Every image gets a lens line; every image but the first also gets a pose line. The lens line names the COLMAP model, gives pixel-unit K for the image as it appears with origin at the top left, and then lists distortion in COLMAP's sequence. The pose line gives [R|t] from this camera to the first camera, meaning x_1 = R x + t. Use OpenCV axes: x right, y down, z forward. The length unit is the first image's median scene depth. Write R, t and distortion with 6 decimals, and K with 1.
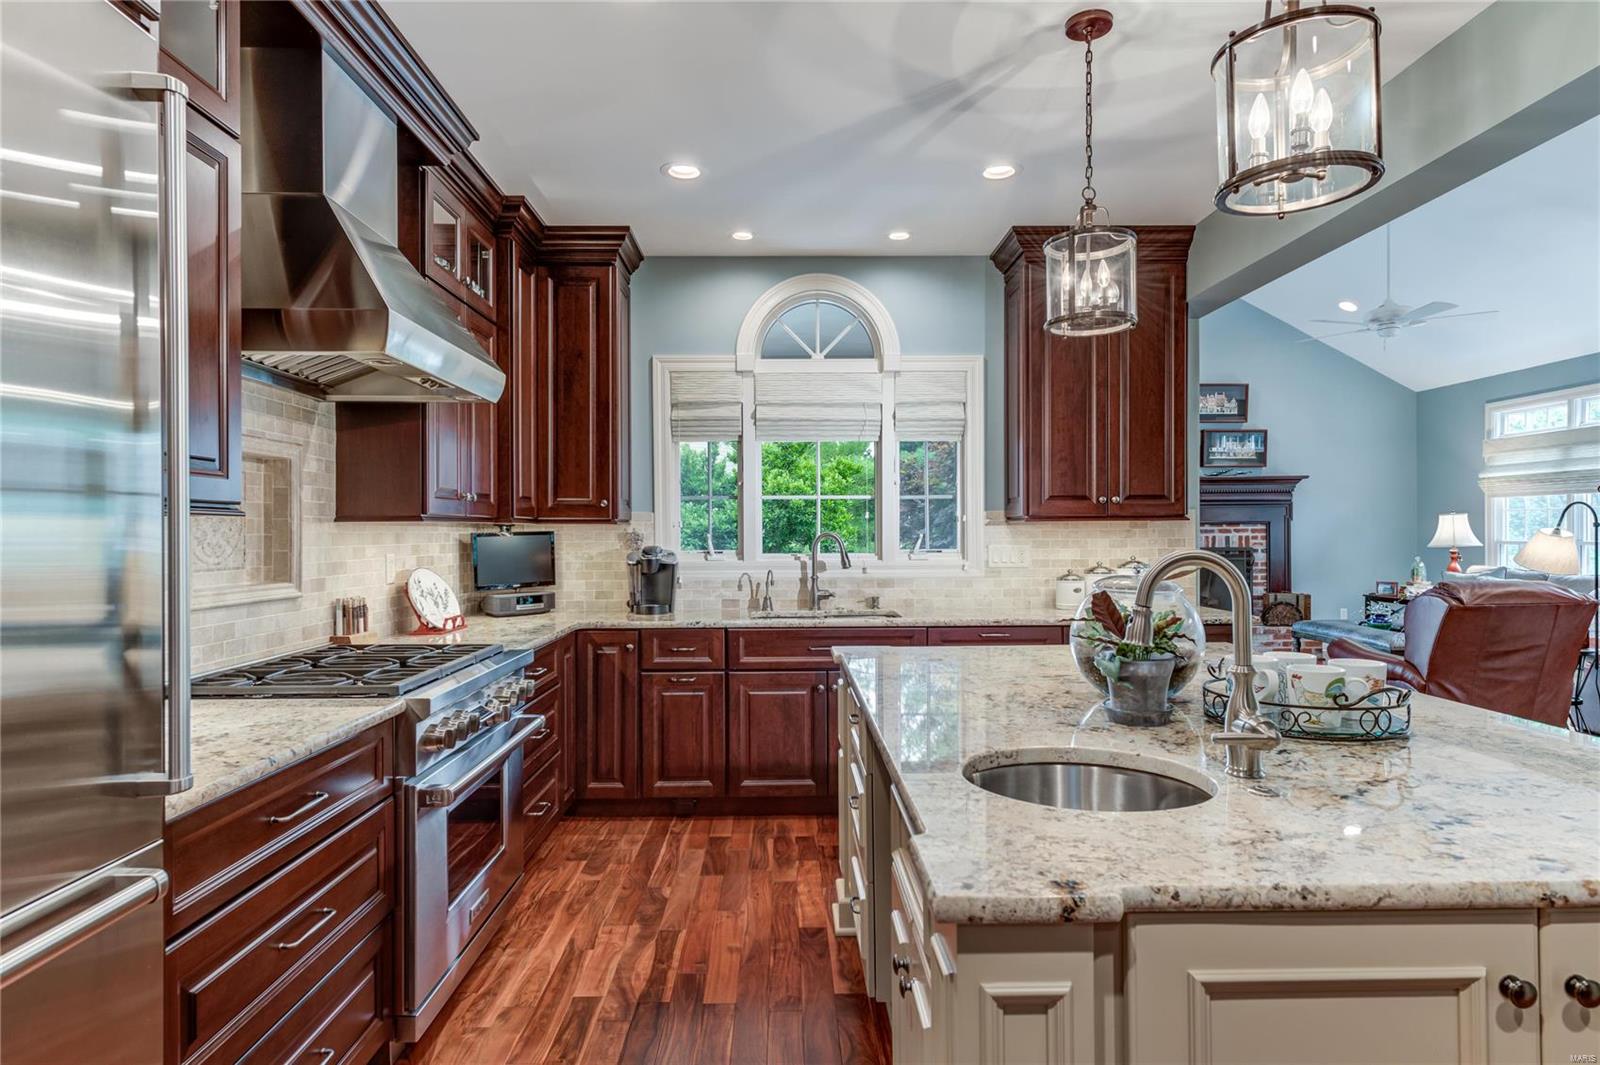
lens RADIAL K [[898.9, 0, 799.4], [0, 898.9, 537.0], [0, 0, 1]] dist [0.020965, -0.000049]
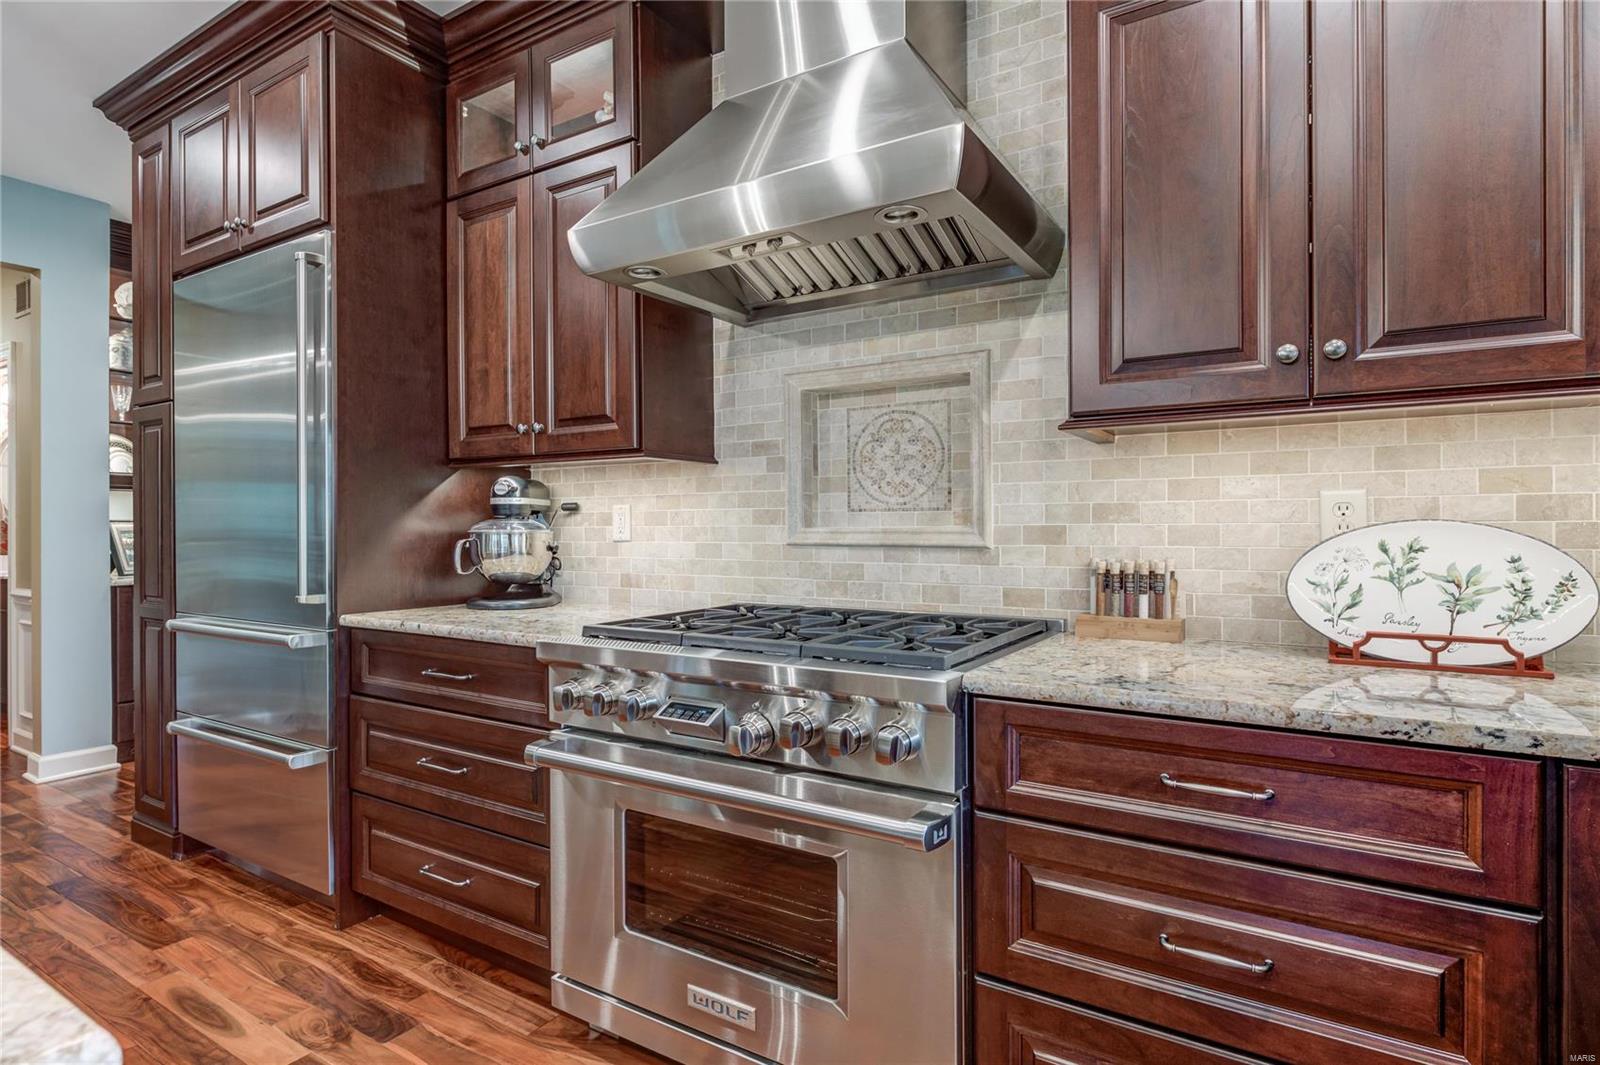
lens RADIAL K [[777.7, 0, 787.6], [0, 777.7, 531.3], [0, 0, 1]] dist [0.014827, -0.001490]
pose [[-0.578729, 0.007747, -0.815483, 0.028266], [0.002454, 0.999967, 0.007758, 0.015269], [0.815517, 0.002489, -0.578728, 0.403650]]
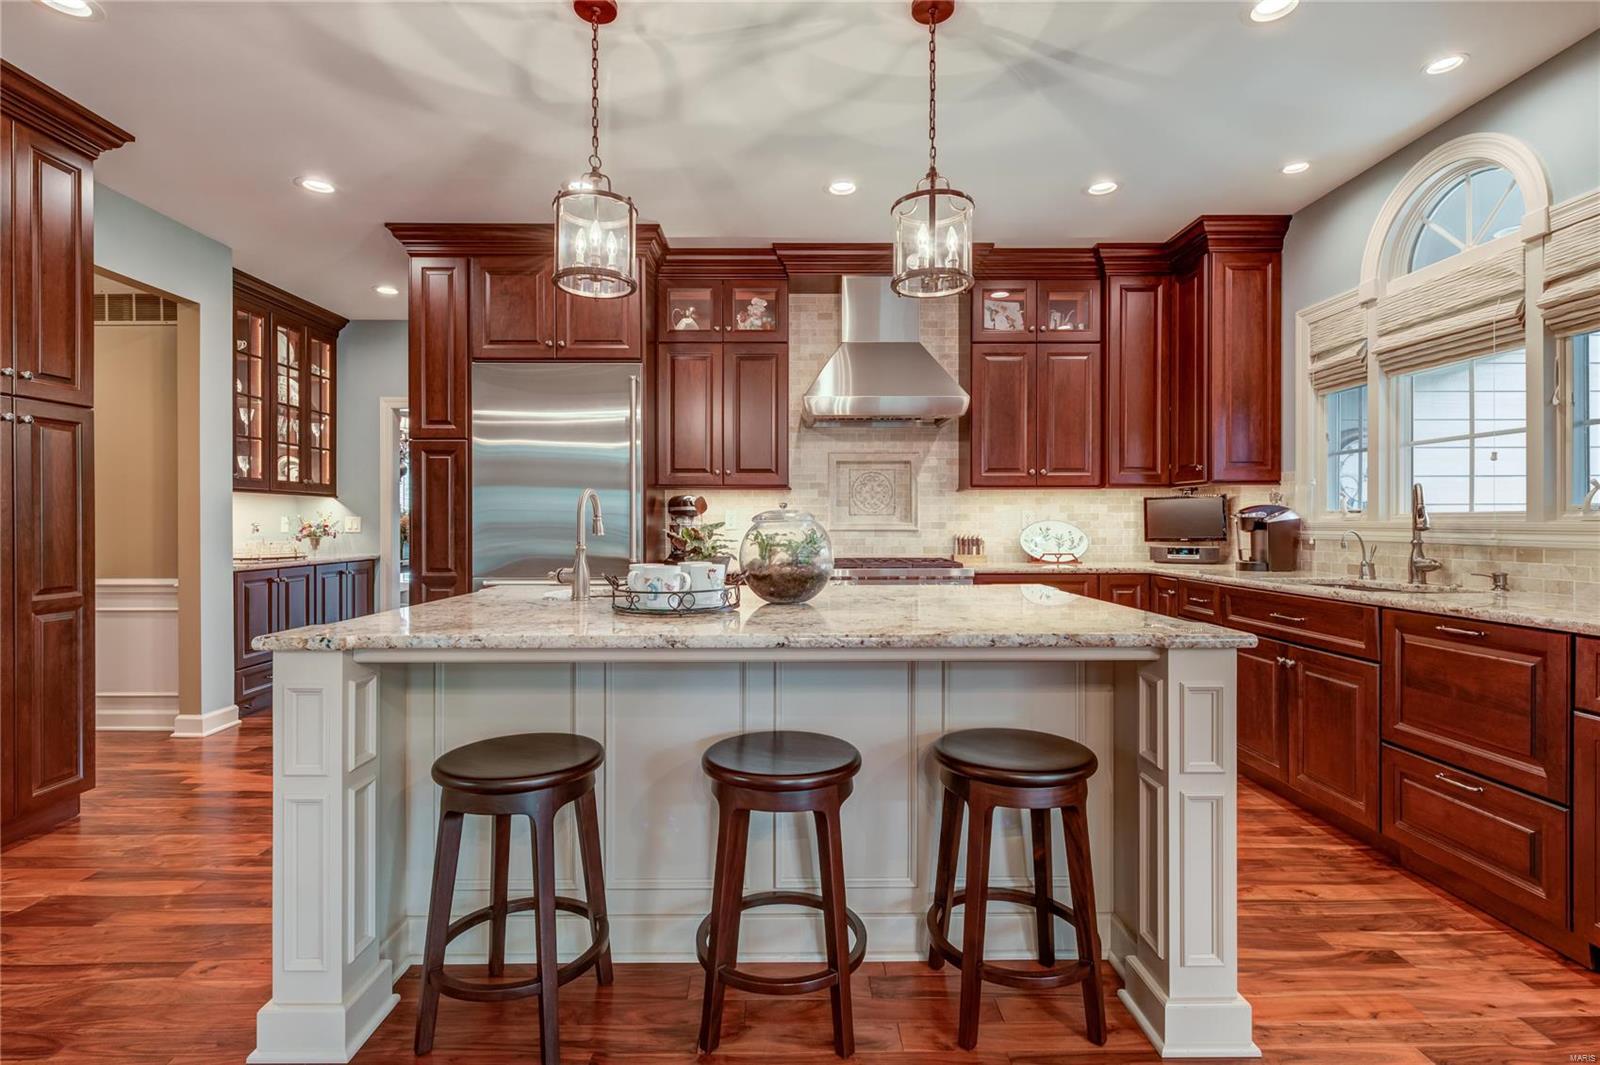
lens RADIAL K [[754.3, 0, 795.4], [0, 754.3, 523.6], [0, 0, 1]] dist [0.001754, 0.000333]
pose [[-0.001025, 0.007796, -0.999969, 0.349411], [-0.000722, 0.999969, 0.007797, 0.012581], [0.999999, 0.000730, -0.001019, 0.238156]]
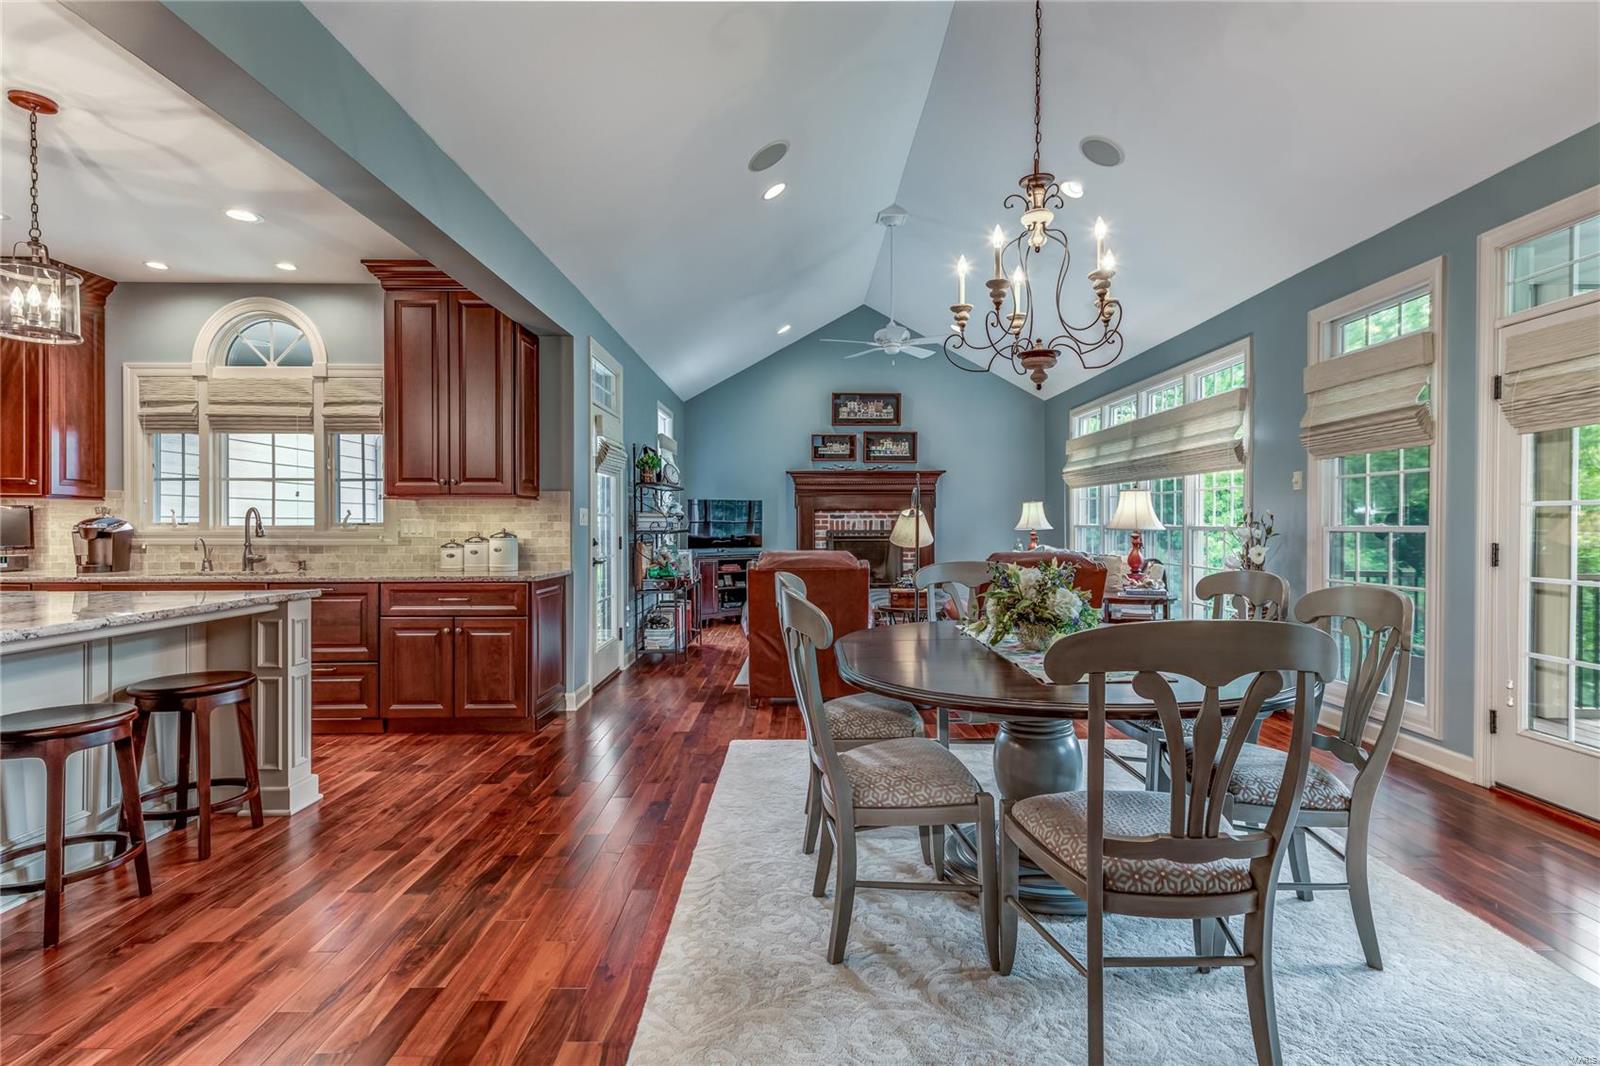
lens RADIAL K [[777.7, 0, 800.9], [0, 777.7, 528.2], [0, 0, 1]] dist [0.014827, -0.001490]
pose [[0.999928, 0.005239, -0.010818, 0.405489], [-0.005223, 0.999985, 0.001562, 0.008953], [0.010826, -0.001505, 0.999940, -0.031649]]
